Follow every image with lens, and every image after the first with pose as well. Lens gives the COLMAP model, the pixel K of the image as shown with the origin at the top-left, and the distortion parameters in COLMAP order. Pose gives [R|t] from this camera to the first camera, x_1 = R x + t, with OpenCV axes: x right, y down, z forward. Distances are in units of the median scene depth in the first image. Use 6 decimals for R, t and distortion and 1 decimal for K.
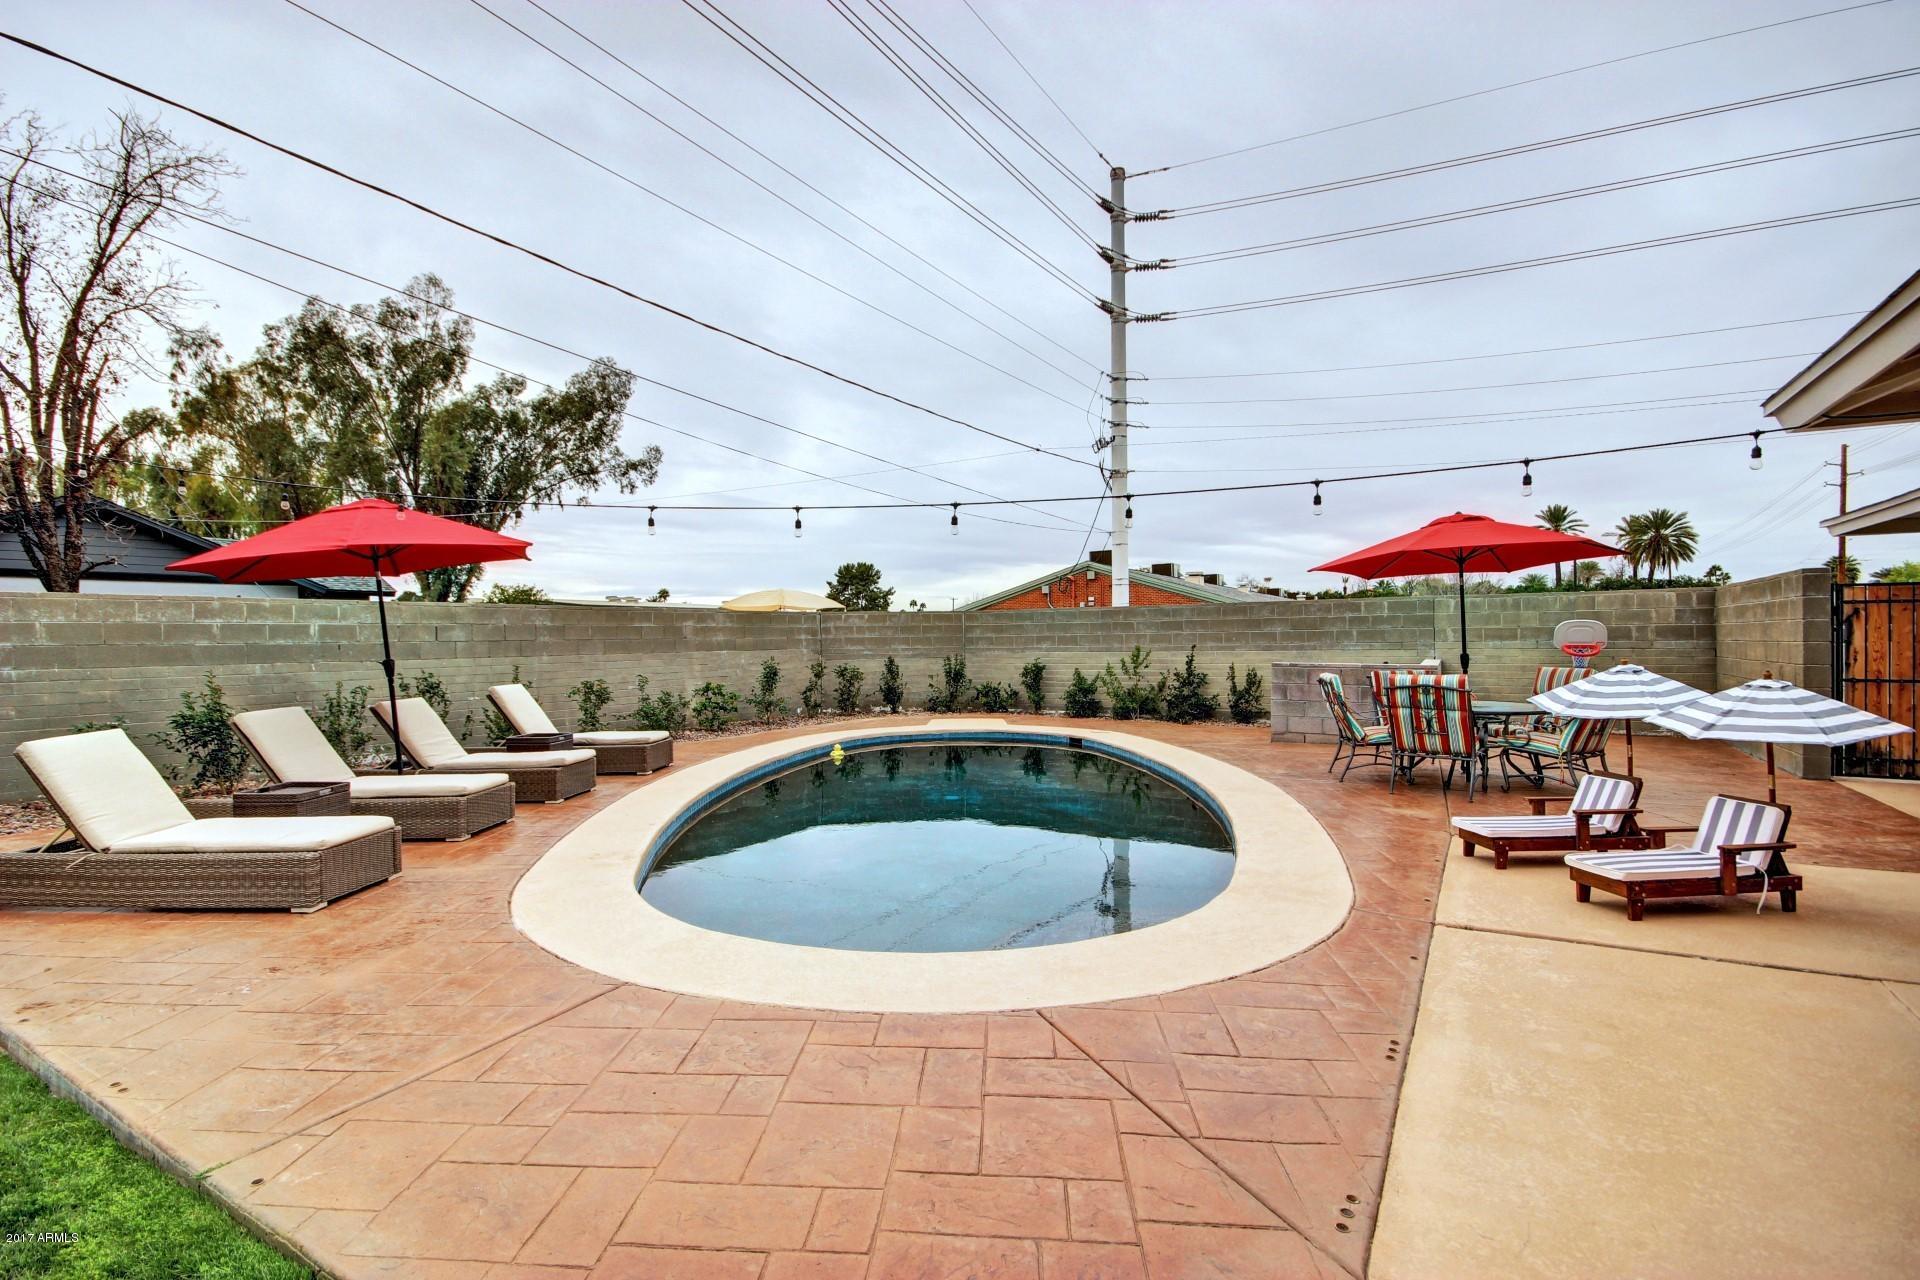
lens RADIAL K [[886.8, 0, 946.5], [0, 886.8, 636.4], [0, 0, 1]] dist [0.005758, -0.008596]
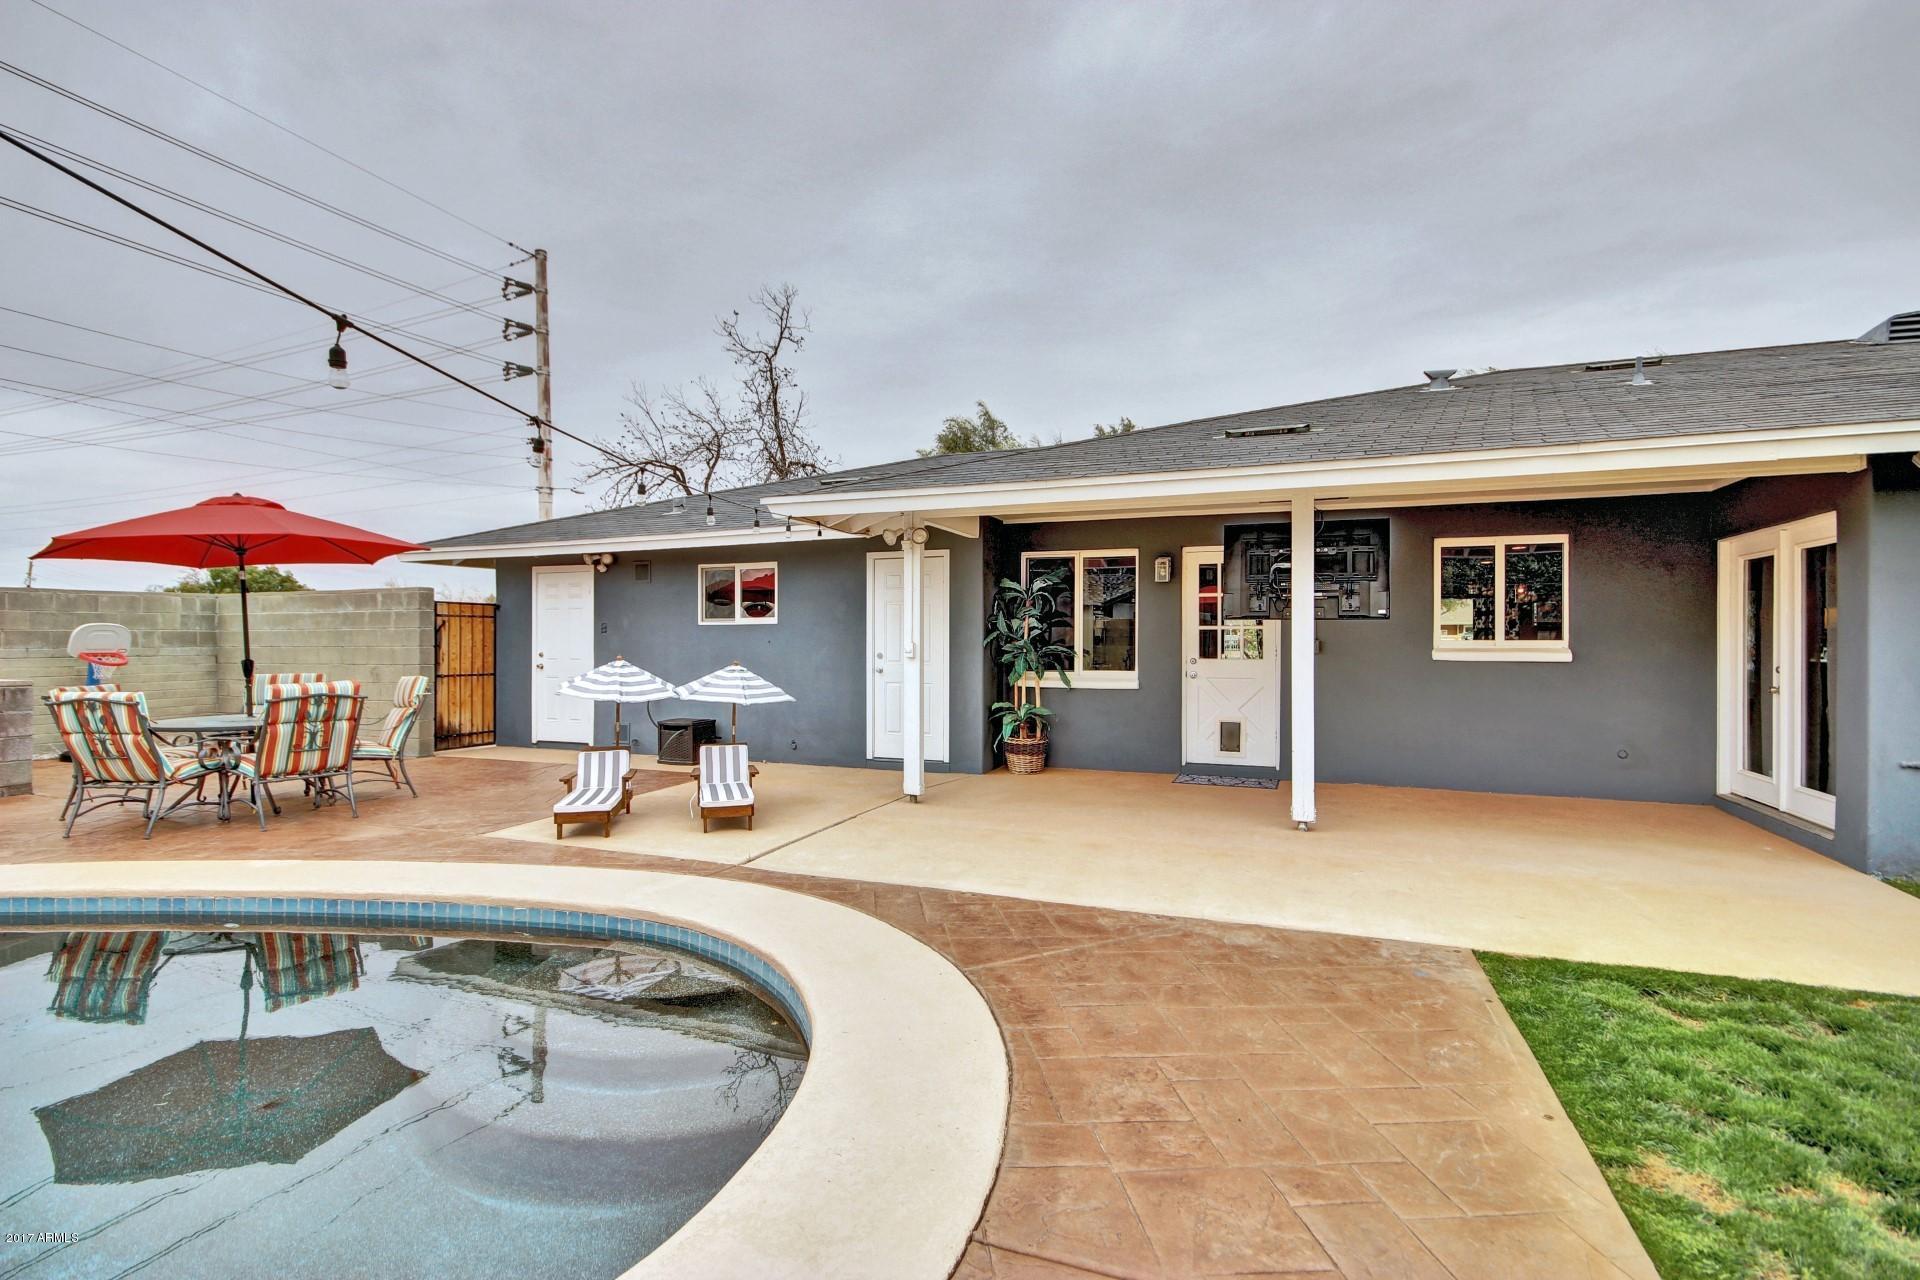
lens RADIAL K [[886.8, 0, 958.3], [0, 886.8, 635.1], [0, 0, 1]] dist [0.005758, -0.008596]
pose [[-0.178525, 0.011952, 0.983863, -0.227564], [0.003524, 0.999928, -0.011507, 0.004533], [-0.983929, 0.001413, -0.178554, 0.283125]]
